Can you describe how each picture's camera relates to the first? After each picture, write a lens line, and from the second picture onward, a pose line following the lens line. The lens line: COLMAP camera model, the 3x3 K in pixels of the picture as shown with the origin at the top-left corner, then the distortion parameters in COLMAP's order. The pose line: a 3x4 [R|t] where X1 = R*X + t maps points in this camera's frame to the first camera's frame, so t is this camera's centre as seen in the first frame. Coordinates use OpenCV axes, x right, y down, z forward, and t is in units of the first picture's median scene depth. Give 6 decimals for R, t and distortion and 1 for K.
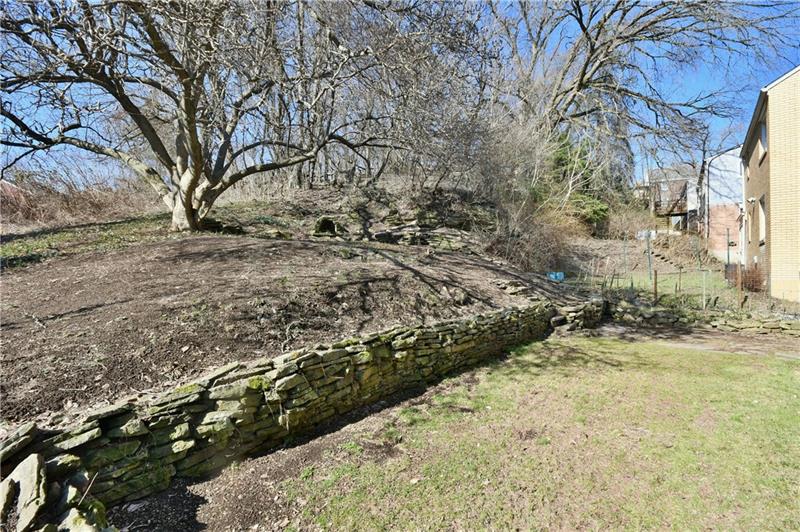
lens RADIAL K [[369.6, 0, 397.7], [0, 369.6, 267.5], [0, 0, 1]] dist [0.017605, -0.014537]
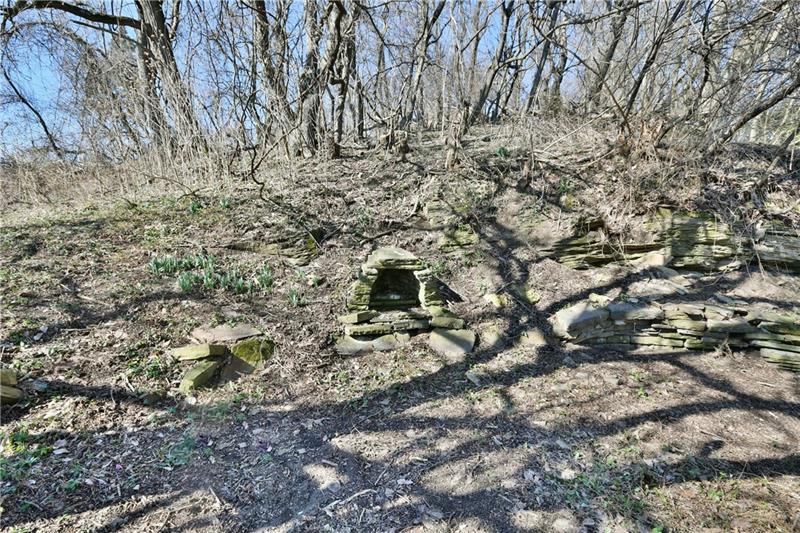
lens RADIAL K [[439.0, 0, 400.0], [0, 439.0, 266.3], [0, 0, 1]] dist [0.001462, 0.000280]
pose [[0.995961, -0.009870, -0.089242, -0.142779], [0.014699, 0.998454, 0.053611, -0.137767], [0.088575, -0.054706, 0.994566, 0.599727]]
